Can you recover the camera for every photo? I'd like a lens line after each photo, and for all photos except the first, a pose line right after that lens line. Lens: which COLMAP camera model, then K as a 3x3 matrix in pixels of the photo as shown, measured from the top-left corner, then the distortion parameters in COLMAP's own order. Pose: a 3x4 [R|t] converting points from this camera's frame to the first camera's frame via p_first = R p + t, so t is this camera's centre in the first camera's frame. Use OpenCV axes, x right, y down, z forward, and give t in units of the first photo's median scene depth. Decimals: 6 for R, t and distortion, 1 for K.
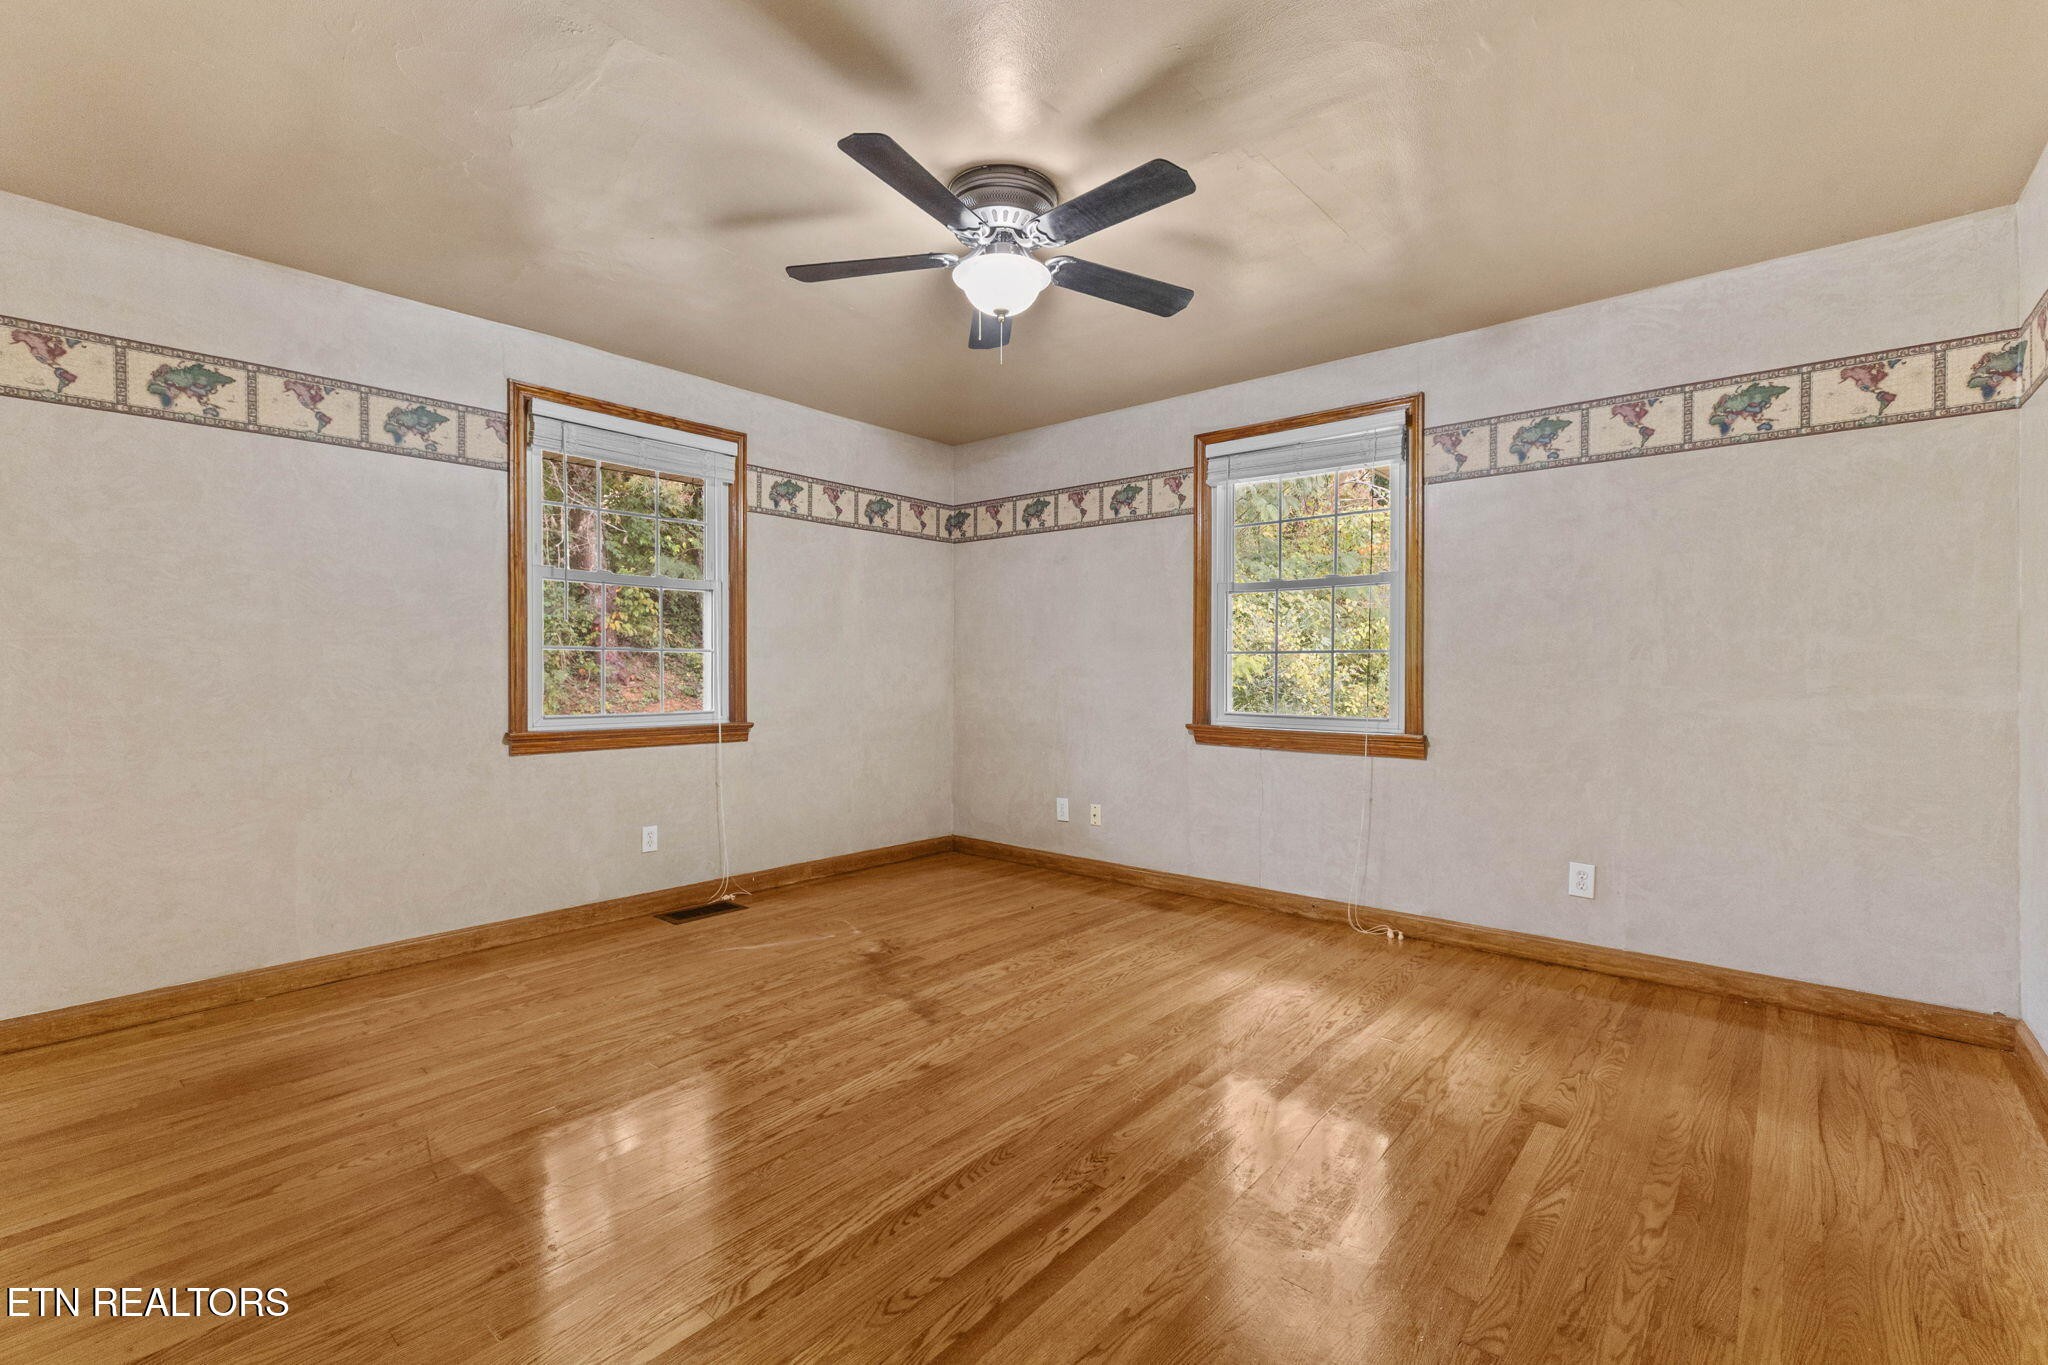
lens RADIAL K [[893.9, 0, 1032.1], [0, 893.9, 679.0], [0, 0, 1]] dist [0.013570, -0.004360]
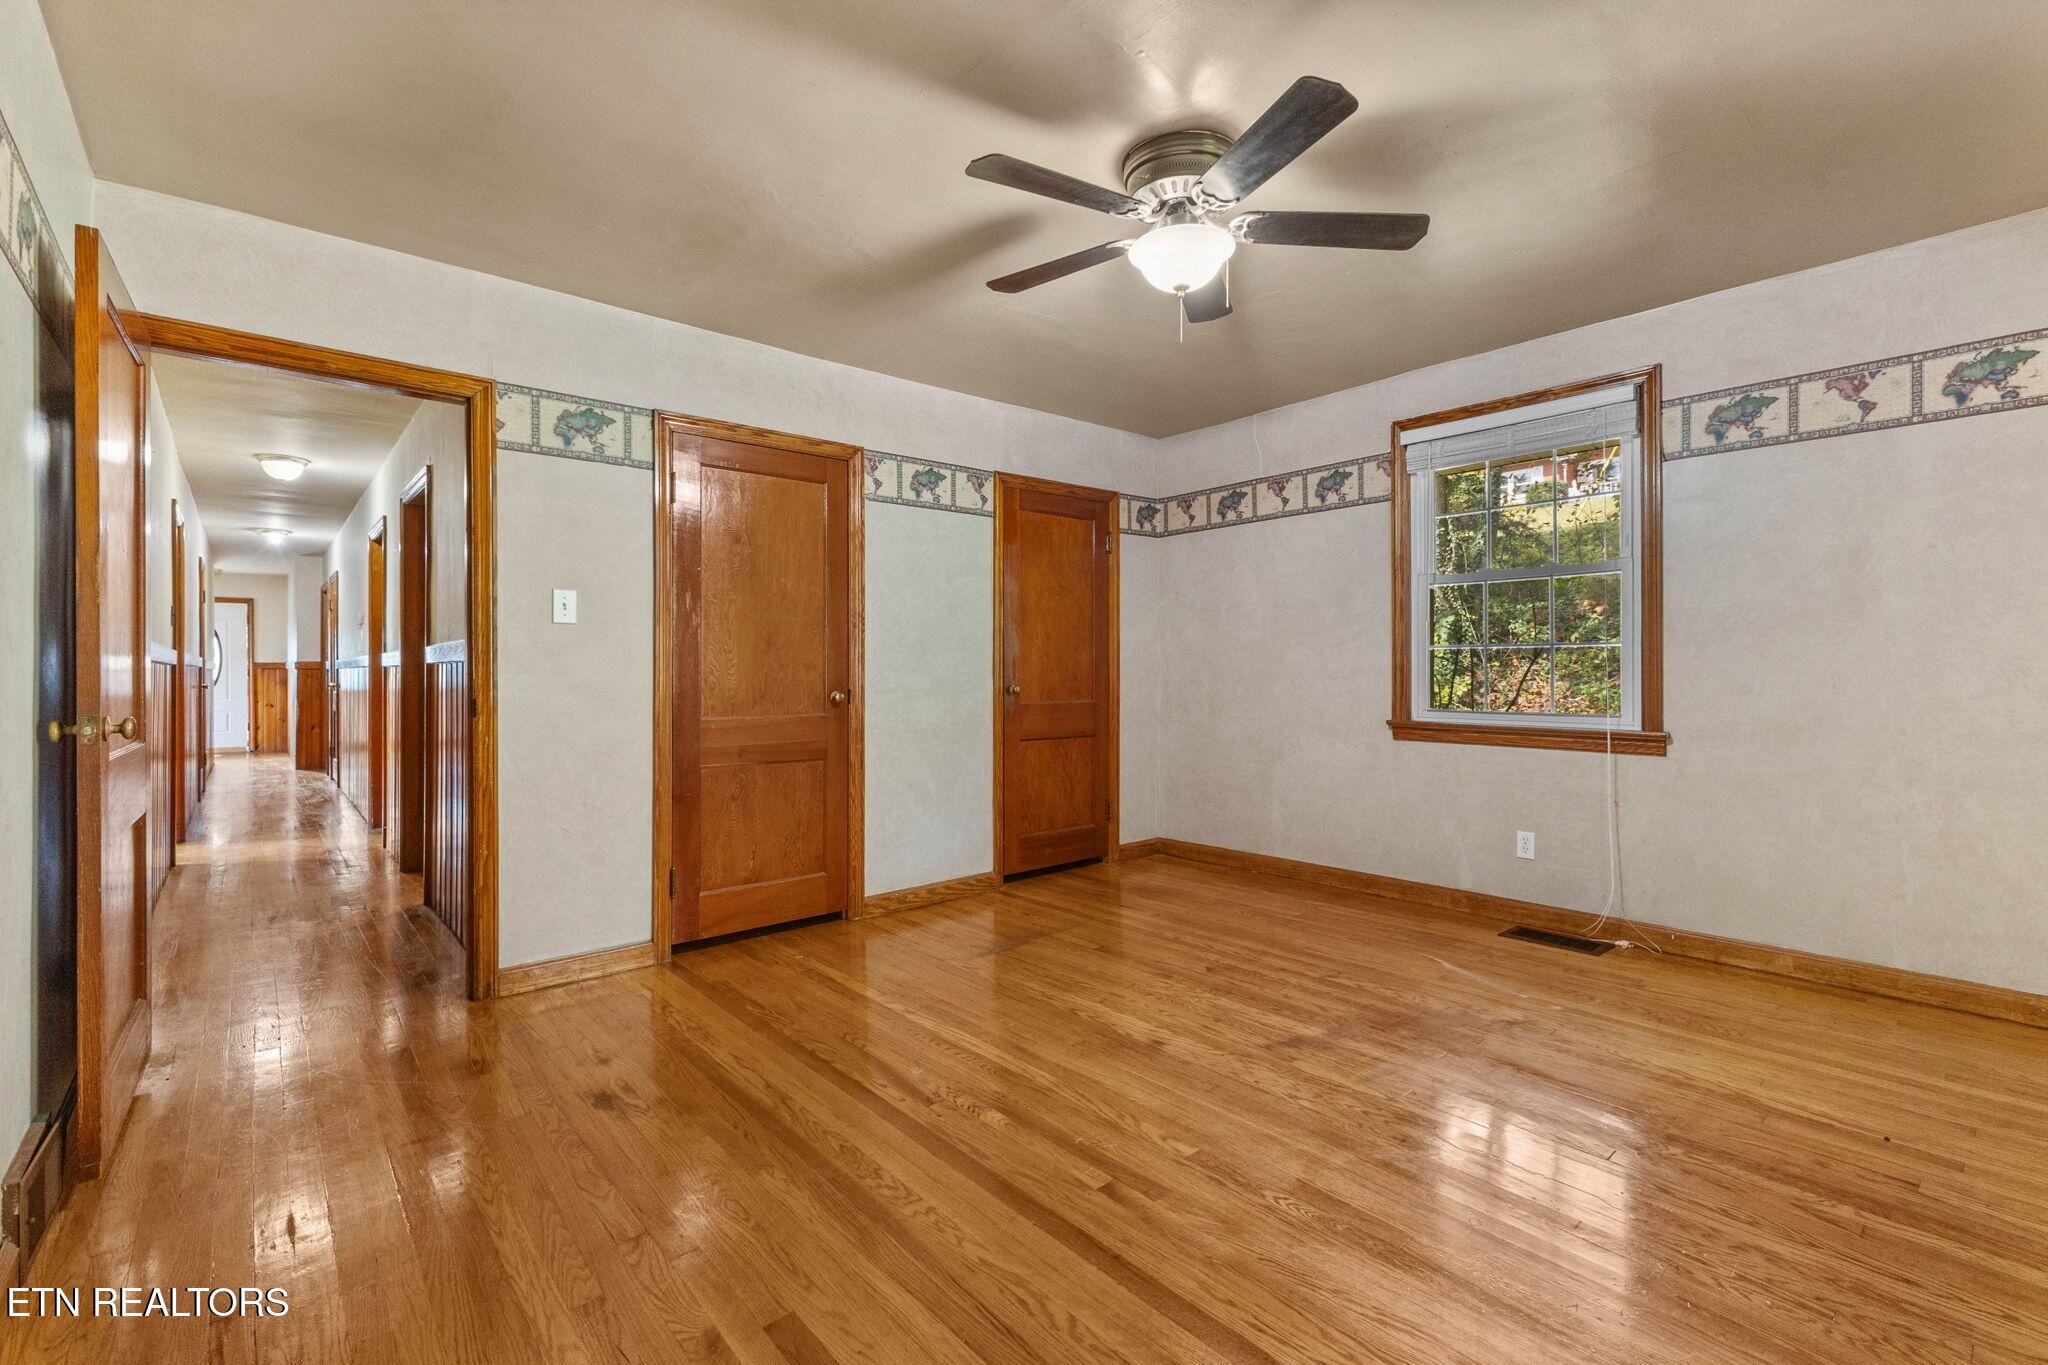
lens RADIAL K [[893.9, 0, 1031.1], [0, 893.9, 671.0], [0, 0, 1]] dist [0.013570, -0.004360]
pose [[-0.147250, 0.000313, -0.989099, 0.691817], [-0.004078, 0.999991, 0.000924, -0.004177], [0.989091, 0.004170, -0.147248, 0.734889]]
